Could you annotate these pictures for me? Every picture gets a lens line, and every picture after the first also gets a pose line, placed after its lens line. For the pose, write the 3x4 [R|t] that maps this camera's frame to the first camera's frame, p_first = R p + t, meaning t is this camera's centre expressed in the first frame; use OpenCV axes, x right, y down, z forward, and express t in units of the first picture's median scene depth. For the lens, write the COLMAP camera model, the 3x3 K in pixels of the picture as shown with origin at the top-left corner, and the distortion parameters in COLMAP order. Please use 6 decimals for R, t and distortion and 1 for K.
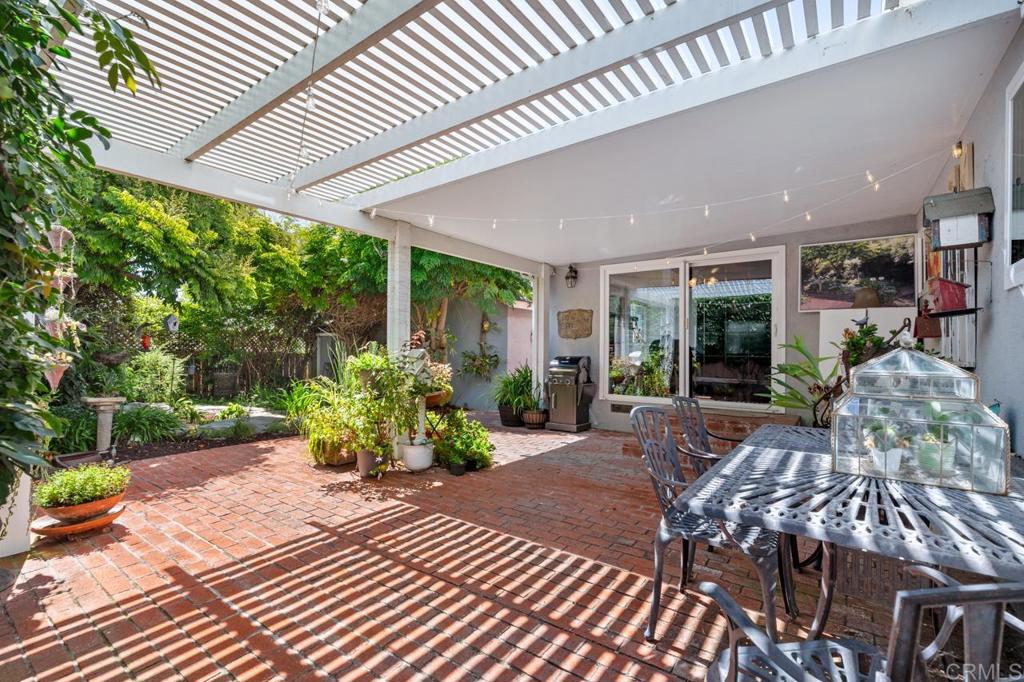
lens RADIAL K [[451.2, 0, 508.2], [0, 451.2, 346.5], [0, 0, 1]] dist [-0.008439, -0.000442]
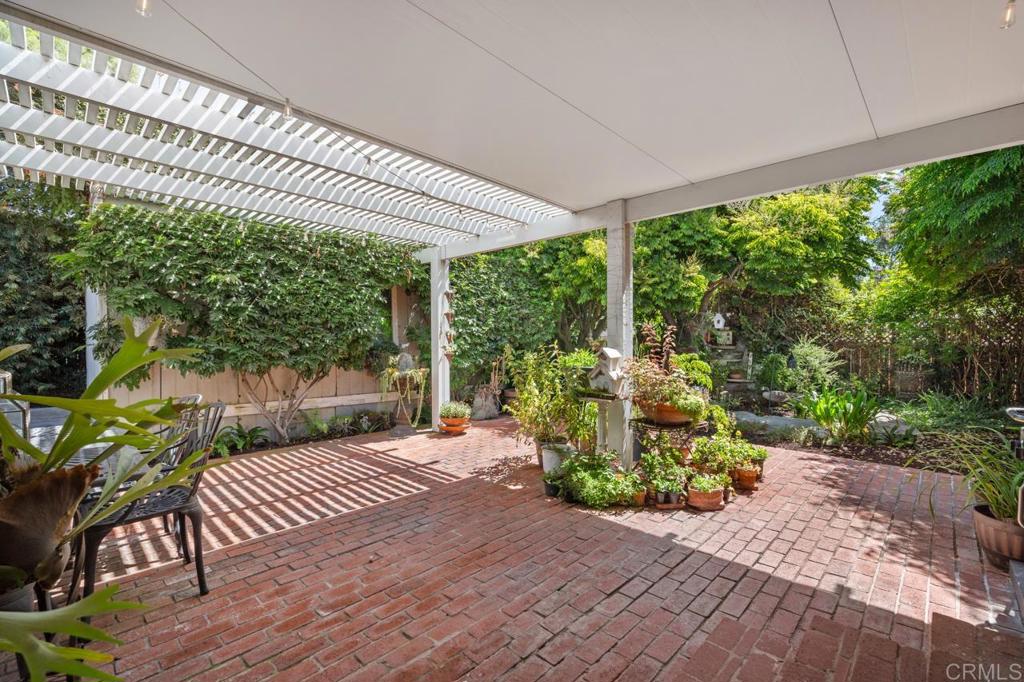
lens RADIAL K [[451.2, 0, 508.1], [0, 451.2, 340.1], [0, 0, 1]] dist [-0.008439, -0.000442]
pose [[-0.136208, -0.006620, -0.990658, 1.183406], [0.009845, 0.999919, -0.008035, 0.000223], [0.990631, -0.010848, -0.136132, 1.668837]]
